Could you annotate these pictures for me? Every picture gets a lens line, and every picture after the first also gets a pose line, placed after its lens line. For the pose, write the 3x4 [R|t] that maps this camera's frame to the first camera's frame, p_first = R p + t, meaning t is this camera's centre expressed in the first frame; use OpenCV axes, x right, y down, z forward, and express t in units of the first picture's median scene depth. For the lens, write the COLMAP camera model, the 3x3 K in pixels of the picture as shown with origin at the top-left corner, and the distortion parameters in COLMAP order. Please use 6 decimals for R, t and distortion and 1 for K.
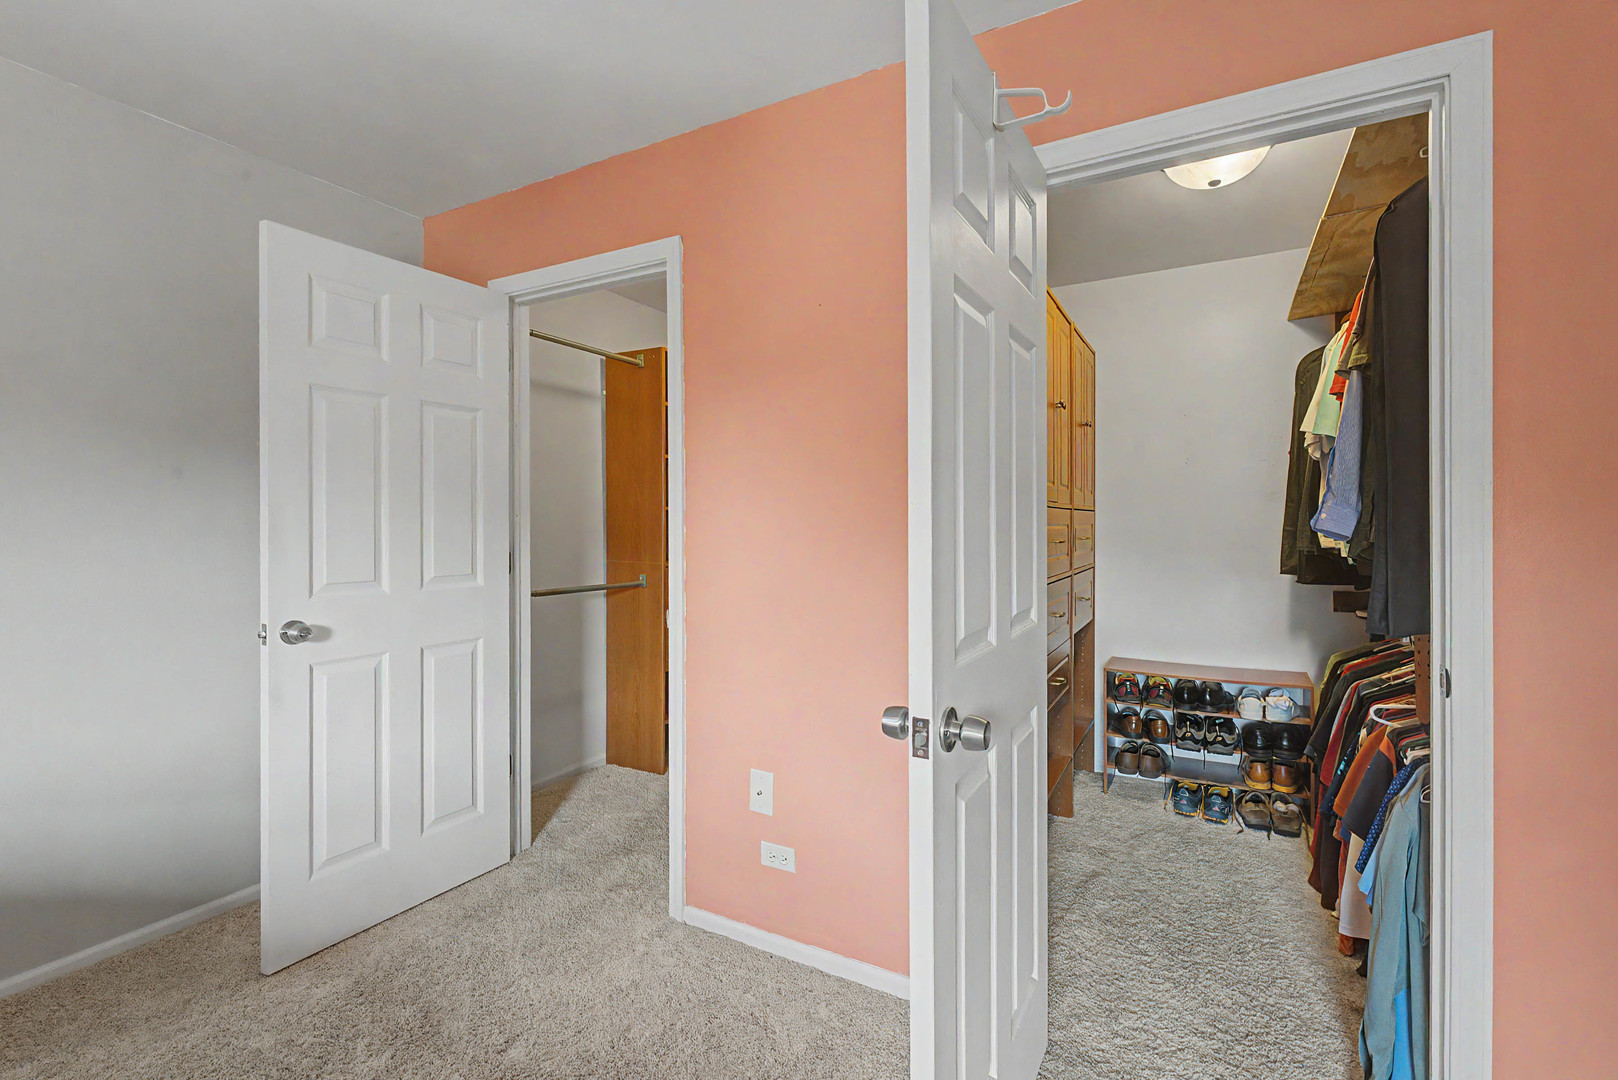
lens RADIAL K [[721.2, 0, 805.3], [0, 721.2, 529.4], [0, 0, 1]] dist [-0.001927, -0.000181]
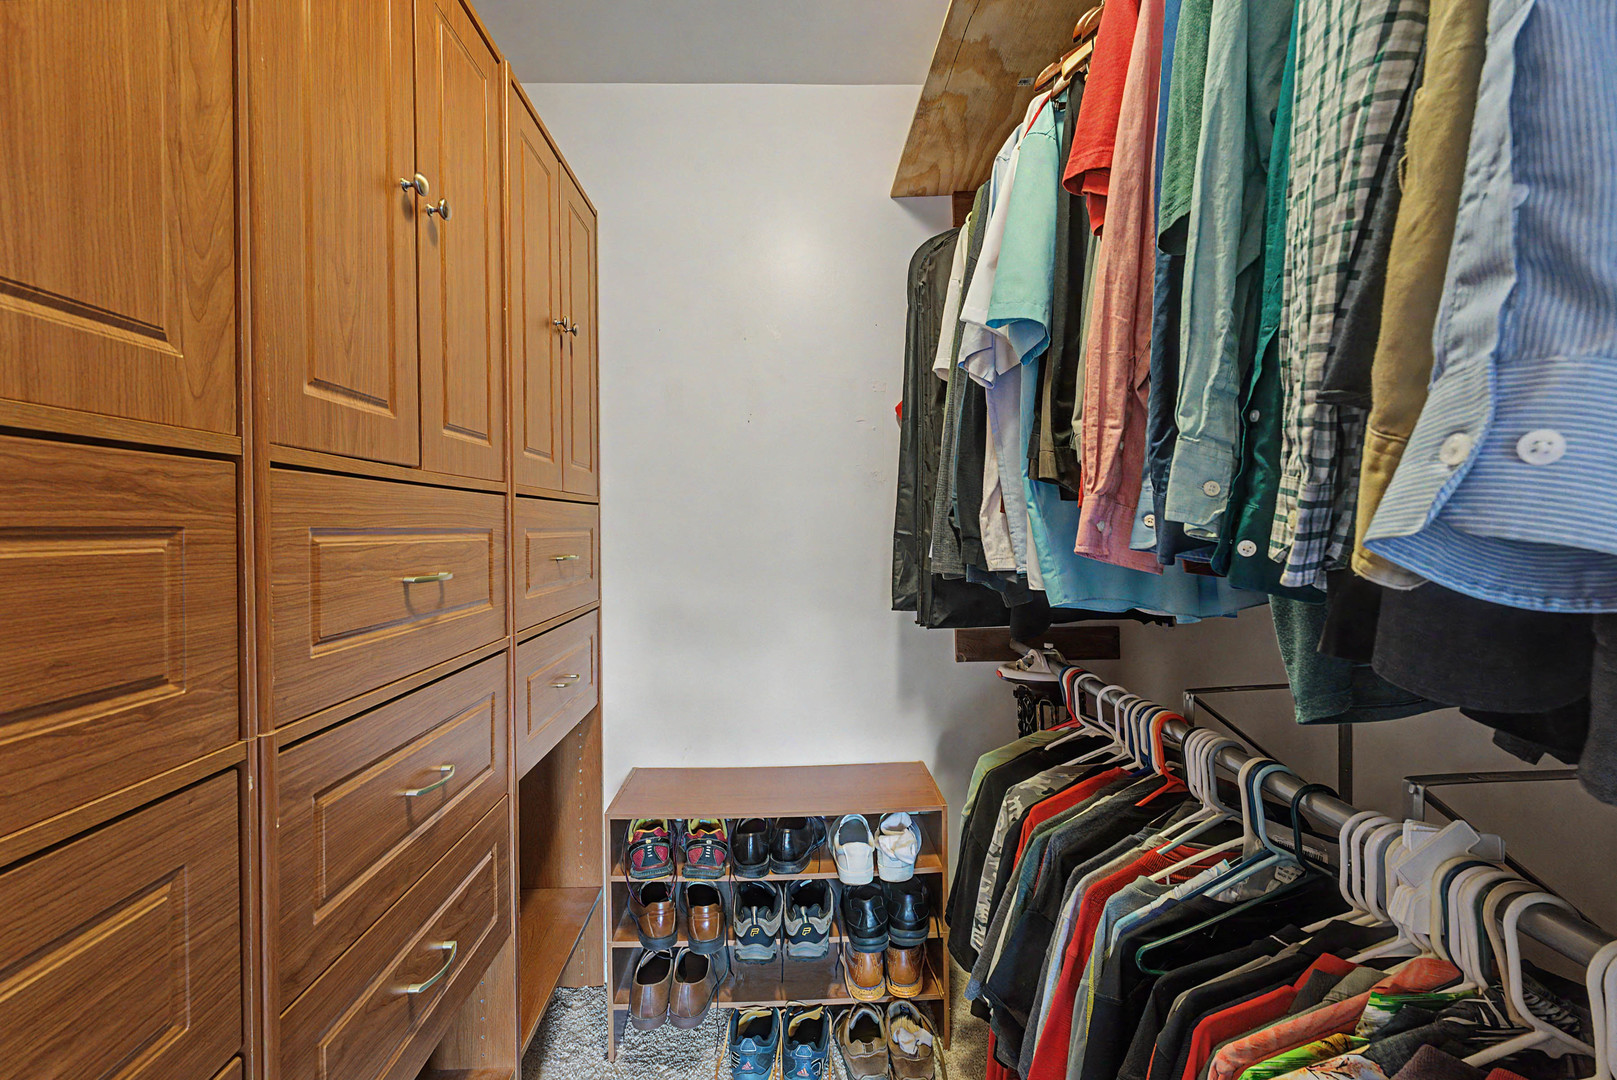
lens RADIAL K [[720.8, 0, 804.8], [0, 720.8, 529.5], [0, 0, 1]] dist [-0.001927, -0.000181]
pose [[0.851677, -0.005256, 0.524040, 0.292513], [0.010047, 0.999930, -0.006299, -0.000390], [-0.523970, 0.010629, 0.851670, 0.537905]]
